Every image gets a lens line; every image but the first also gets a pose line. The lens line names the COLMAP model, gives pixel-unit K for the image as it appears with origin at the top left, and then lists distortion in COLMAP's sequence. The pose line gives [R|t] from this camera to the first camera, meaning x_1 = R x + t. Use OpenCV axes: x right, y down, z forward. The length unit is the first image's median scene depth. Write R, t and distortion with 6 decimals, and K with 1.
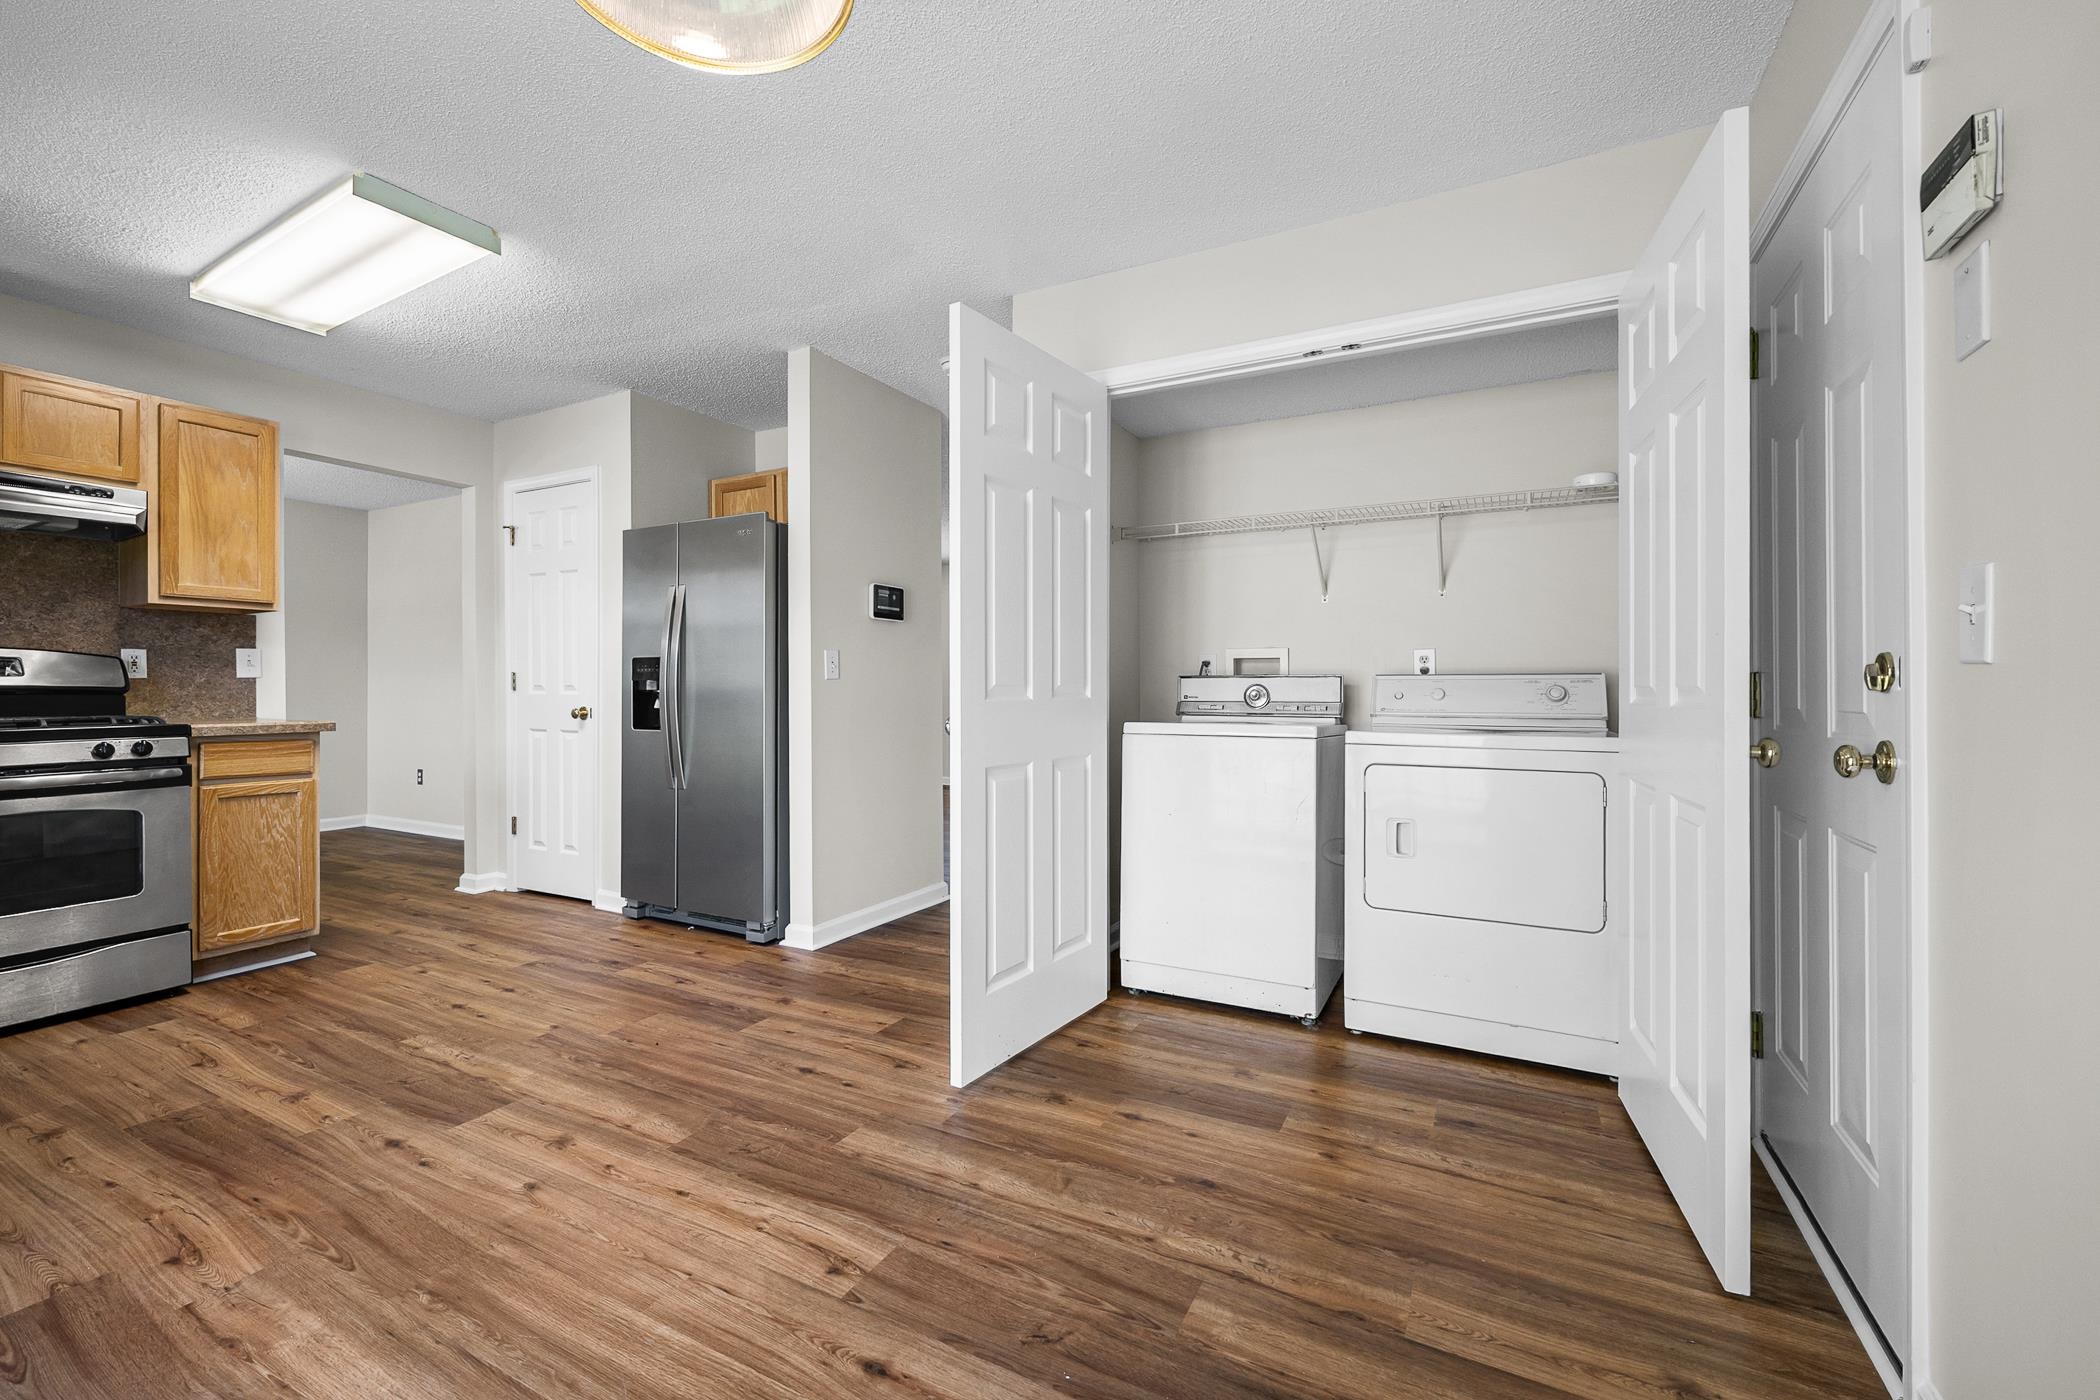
lens RADIAL K [[855.9, 0, 1048.2], [0, 855.9, 694.2], [0, 0, 1]] dist [-0.002810, 0.000085]
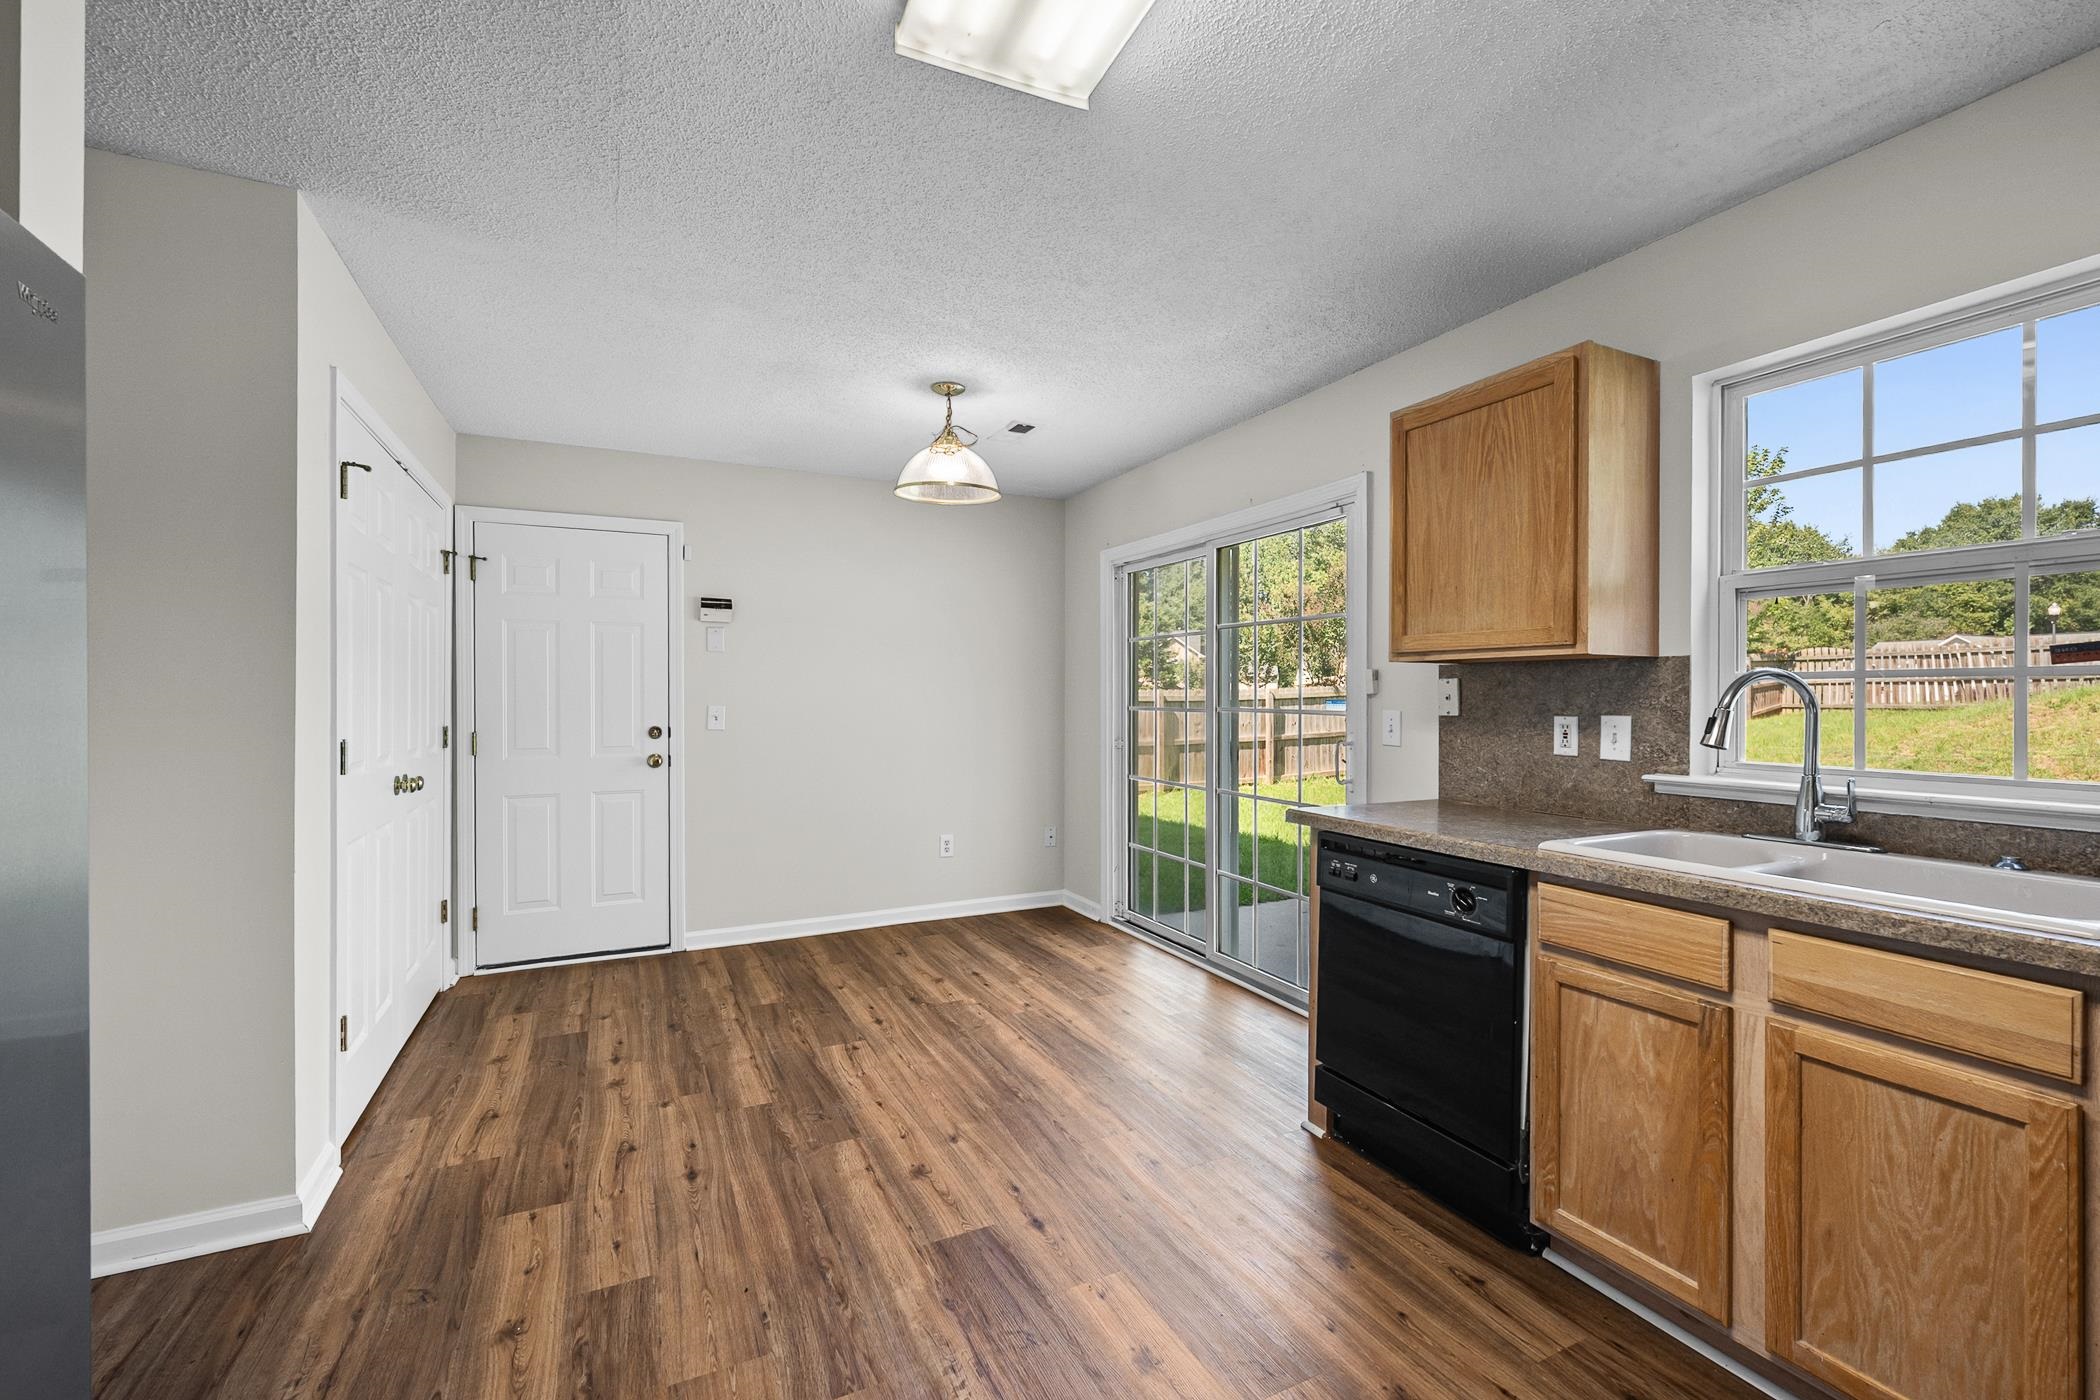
lens RADIAL K [[855.9, 0, 1048.2], [0, 855.9, 694.2], [0, 0, 1]] dist [-0.002810, 0.000085]
pose [[-0.811989, -0.000587, 0.583673, -1.413667], [-0.000833, 1.000000, -0.000154, -0.118606], [-0.583672, -0.000611, -0.811989, 1.876095]]
